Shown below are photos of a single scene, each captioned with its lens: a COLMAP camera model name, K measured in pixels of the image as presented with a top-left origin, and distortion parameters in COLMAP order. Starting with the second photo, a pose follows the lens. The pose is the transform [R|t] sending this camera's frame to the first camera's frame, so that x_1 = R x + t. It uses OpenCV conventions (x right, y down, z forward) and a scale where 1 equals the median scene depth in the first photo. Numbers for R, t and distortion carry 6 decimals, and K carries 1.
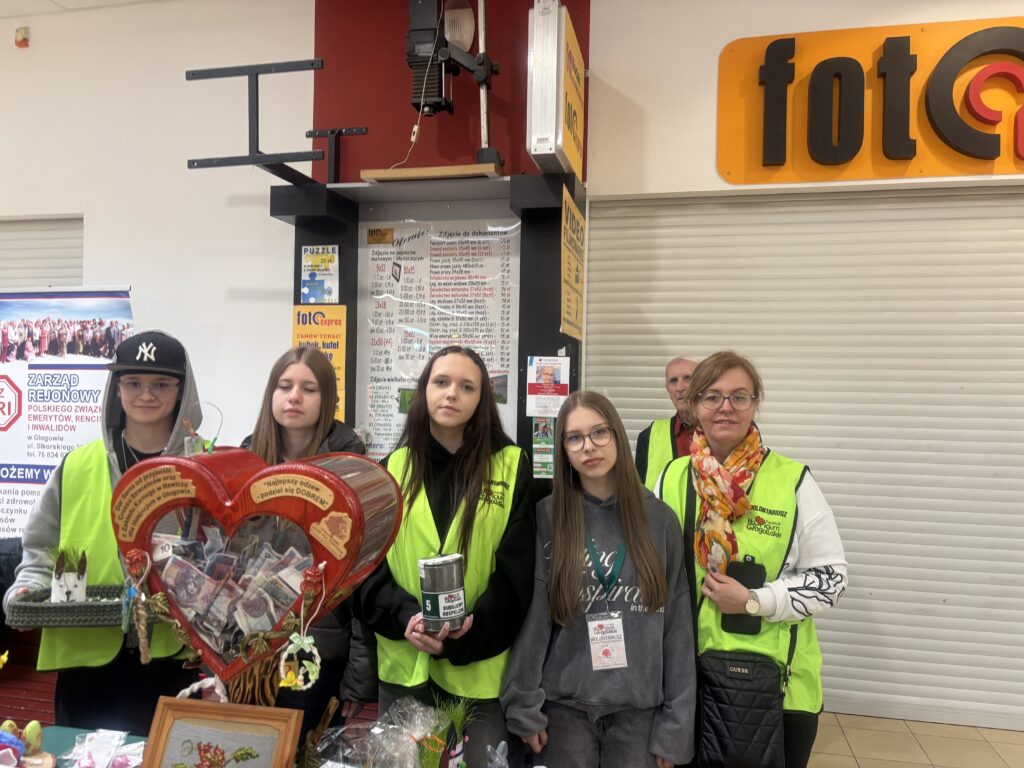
lens RADIAL K [[761.9, 0, 512.0], [0, 761.9, 384.0], [0, 0, 1]] dist [0.095030, -0.106727]
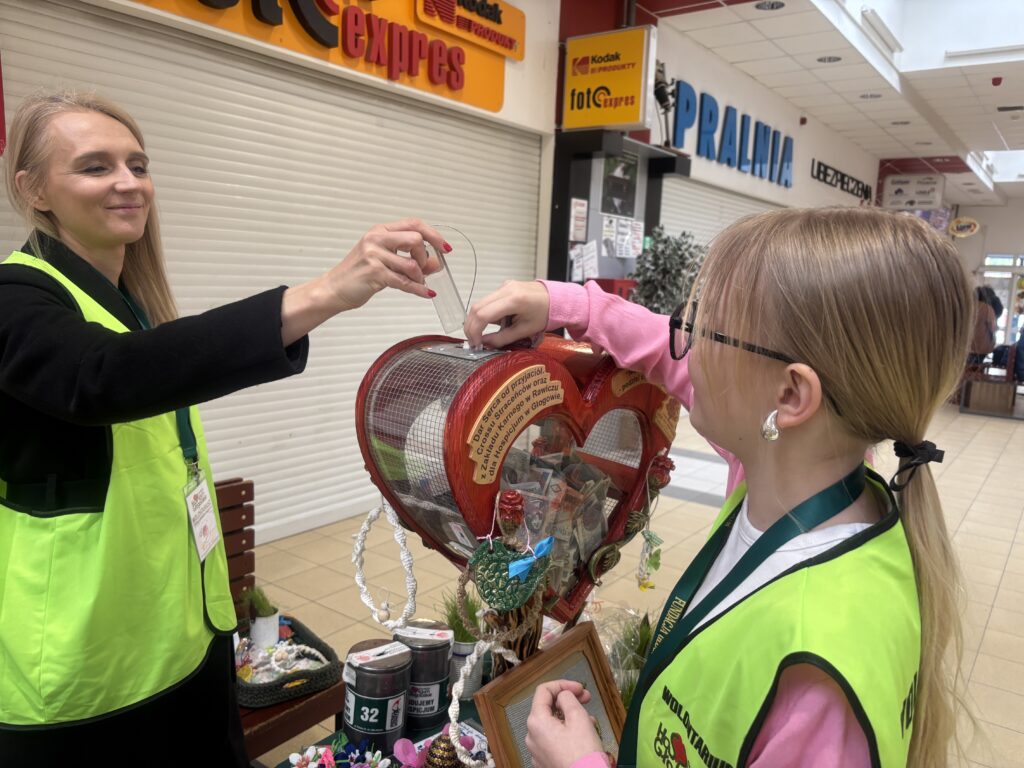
lens RADIAL K [[778.3, 0, 508.2], [0, 778.3, 386.0], [0, 0, 1]] dist [0.036459, -0.059030]
pose [[0.411850, -0.133408, 0.901433, -0.327551], [-0.035834, 0.986089, 0.162309, 0.003727], [-0.910547, -0.099149, 0.401340, 0.222749]]
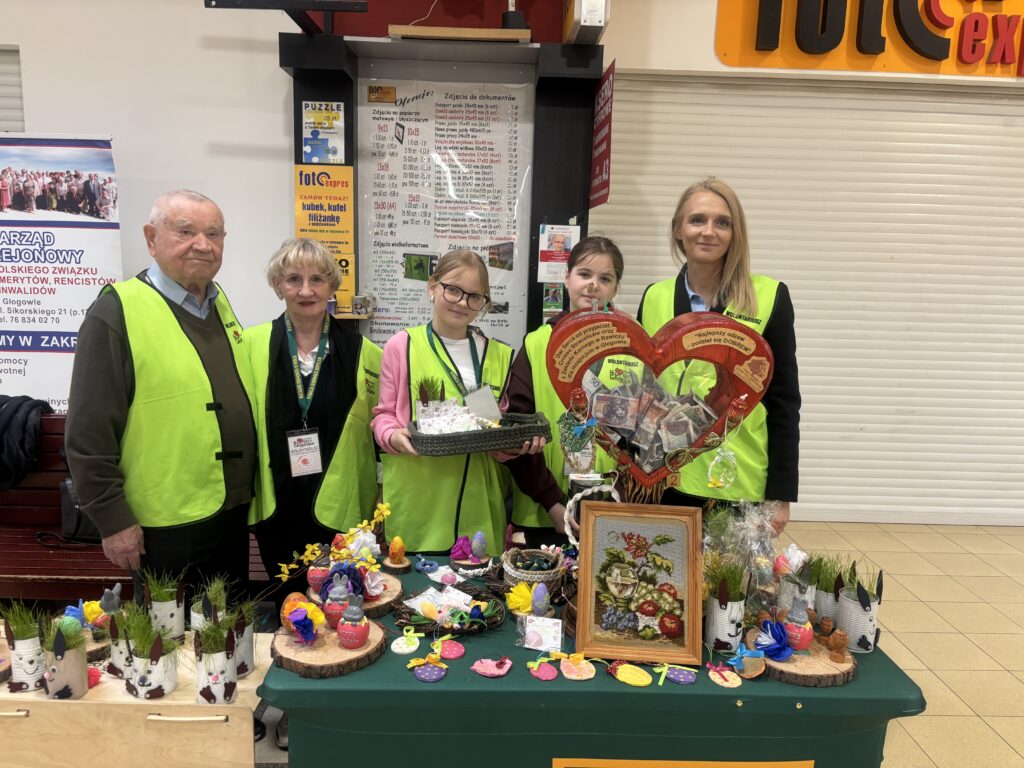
lens RADIAL K [[771.6, 0, 512.1], [0, 771.6, 380.8], [0, 0, 1]] dist [0.049232, -0.049363]
pose [[0.970938, -0.027257, 0.237774, -0.265611], [-0.013341, 0.985785, 0.167482, -0.001333], [-0.238959, -0.165787, 0.956772, -0.045518]]
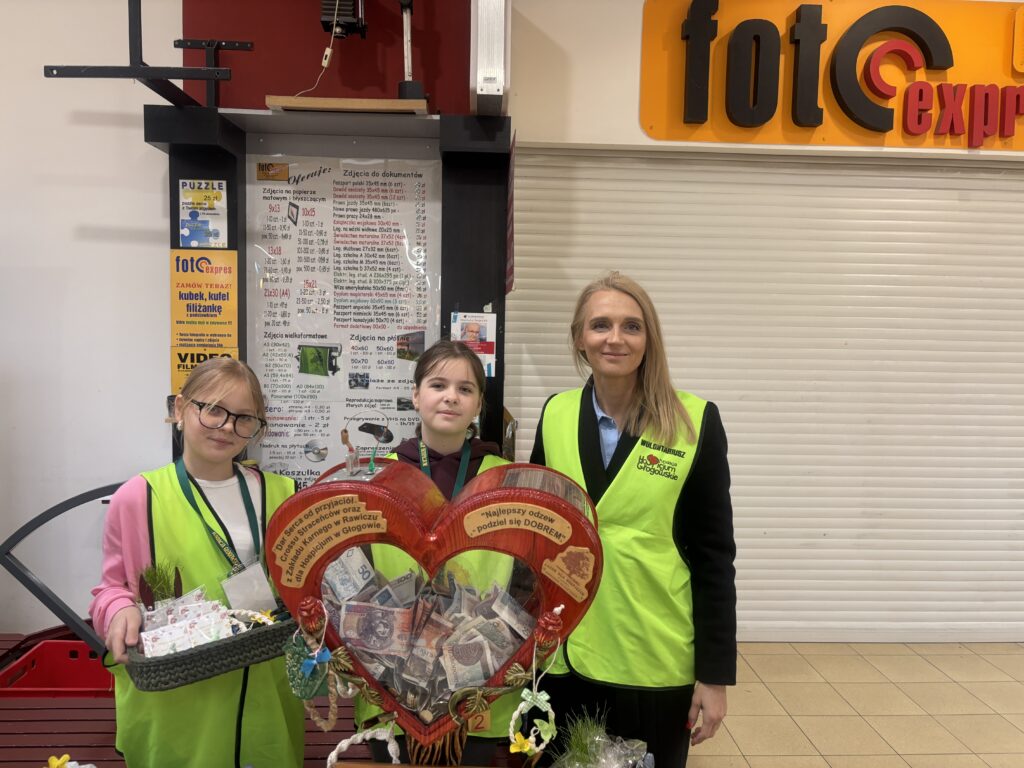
lens RADIAL K [[771.6, 0, 512.1], [0, 771.6, 380.8], [0, 0, 1]] dist [0.049232, -0.049363]
pose [[0.966077, -0.017651, 0.257650, -0.146294], [-0.001570, 0.997242, 0.074206, -0.021399], [-0.258249, -0.072093, 0.963385, 0.057953]]
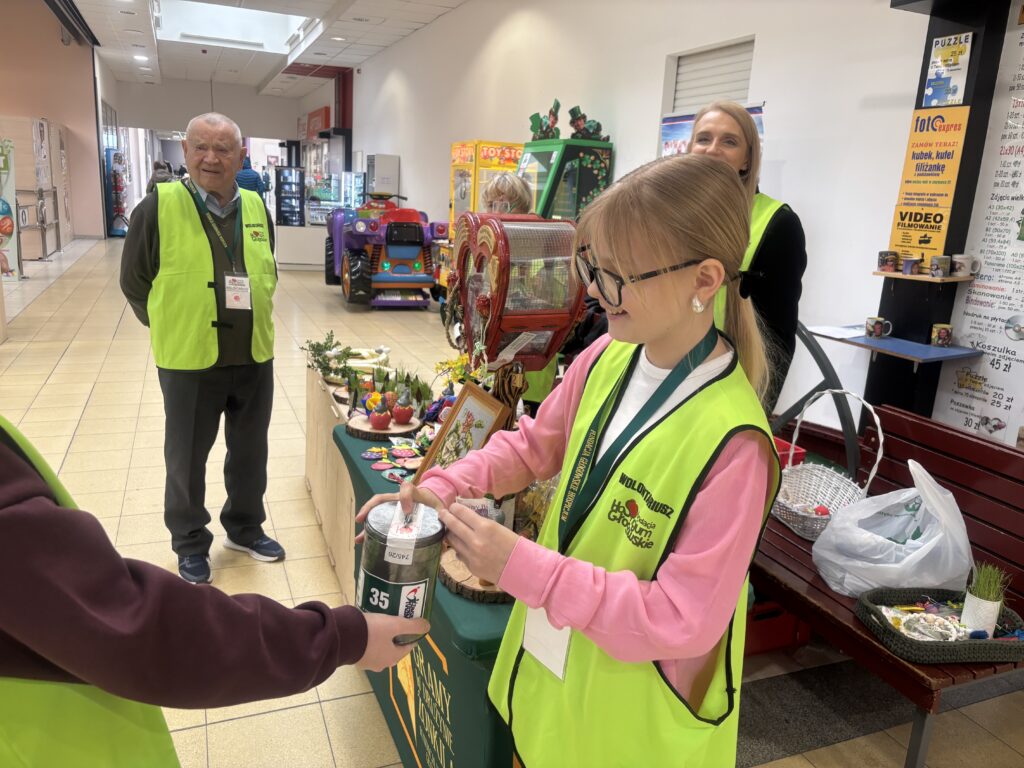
lens RADIAL K [[774.3, 0, 512.0], [0, 774.3, 384.0], [0, 0, 1]] dist [0.042013, -0.062096]
pose [[0.572270, 0.213793, -0.791707, 0.243234], [-0.043668, 0.971994, 0.230913, 0.019531], [0.818902, -0.097572, 0.565579, 0.070197]]
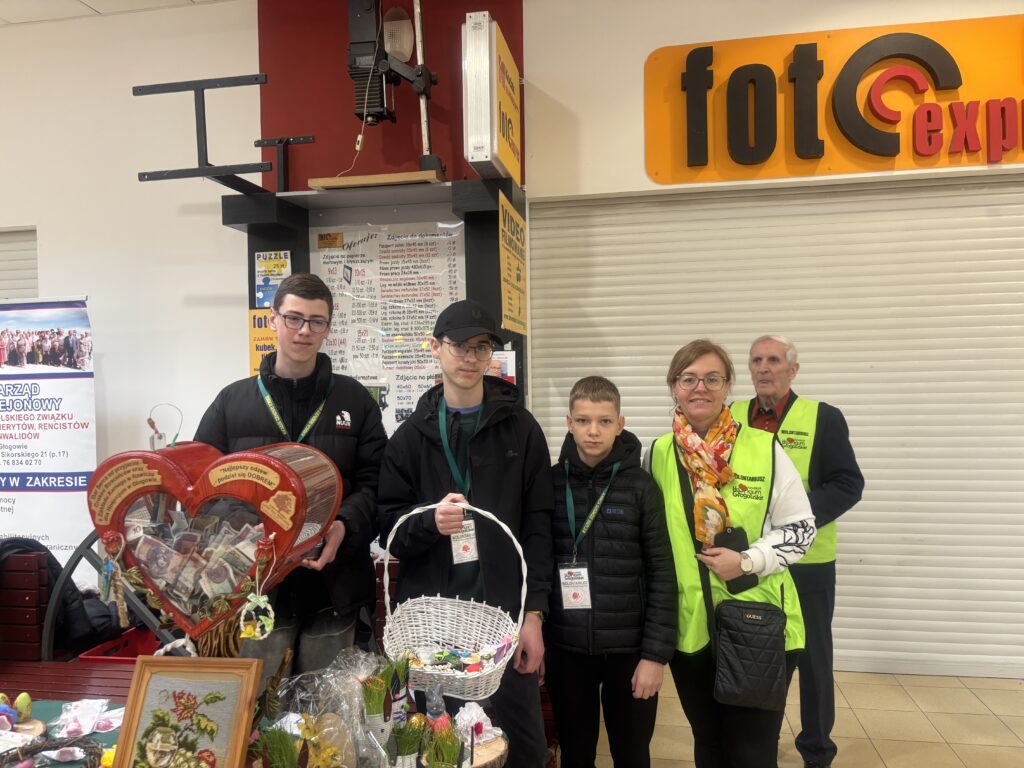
lens RADIAL K [[762.5, 0, 515.6], [0, 762.5, 391.0], [0, 0, 1]] dist [0.090899, -0.102645]
pose [[0.998263, -0.036290, 0.046411, 0.023592], [0.035446, 0.999193, 0.018892, 0.000308], [-0.047059, -0.017215, 0.998744, -0.059467]]
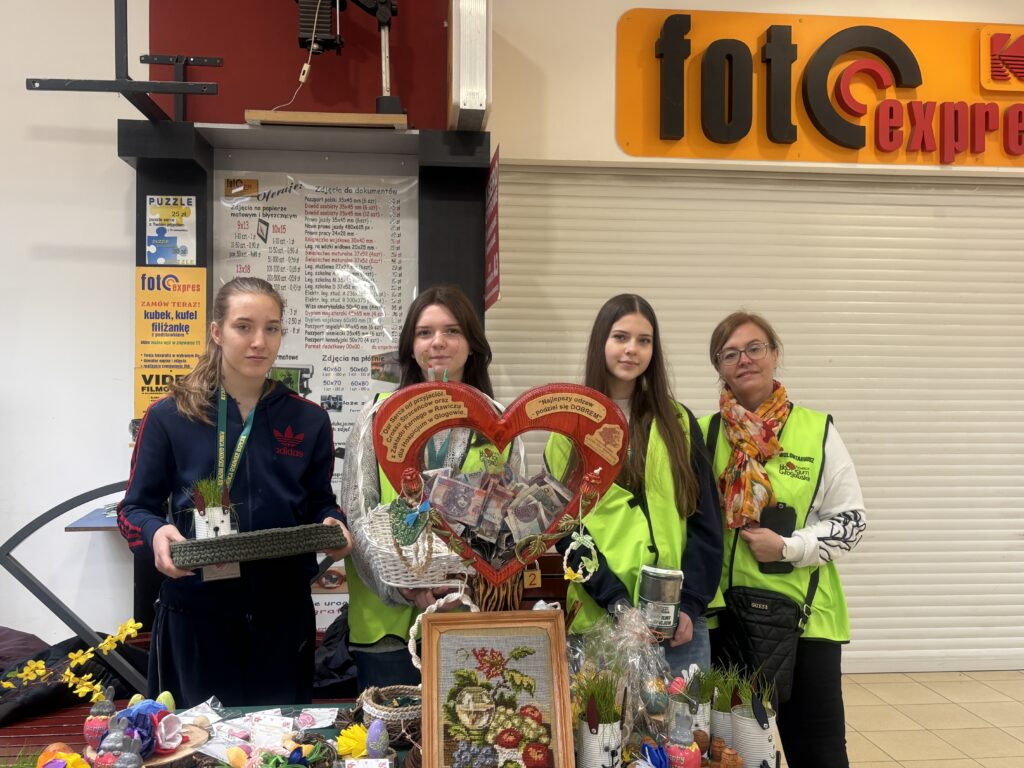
lens RADIAL K [[920.7, 0, 506.8], [0, 920.7, 390.4], [0, 0, 1]] dist [0.079605, -0.104490]
pose [[0.949620, -0.013413, 0.313116, -0.226848], [0.012341, 0.999909, 0.005405, 0.030486], [-0.313160, -0.001268, 0.949700, -0.070871]]
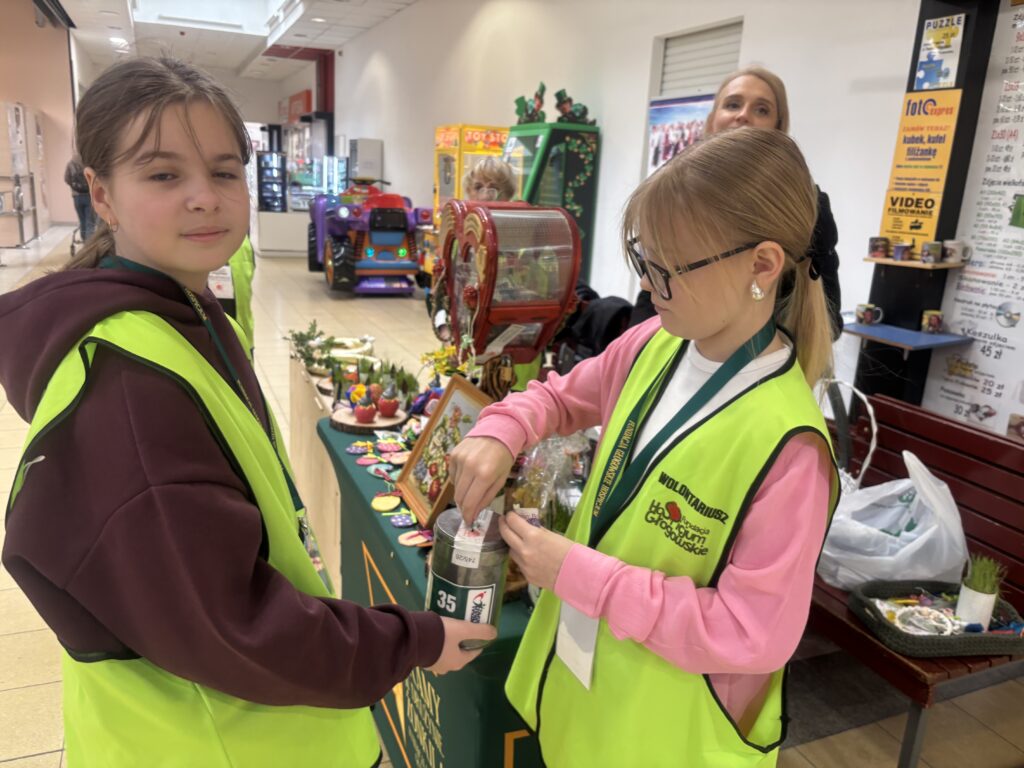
lens RADIAL K [[778.3, 0, 508.2], [0, 778.3, 386.0], [0, 0, 1]] dist [0.036459, -0.059030]
pose [[0.583848, 0.226310, -0.779683, 0.233736], [-0.041443, 0.967418, 0.249769, 0.018281], [0.810805, -0.113514, 0.574204, 0.074988]]
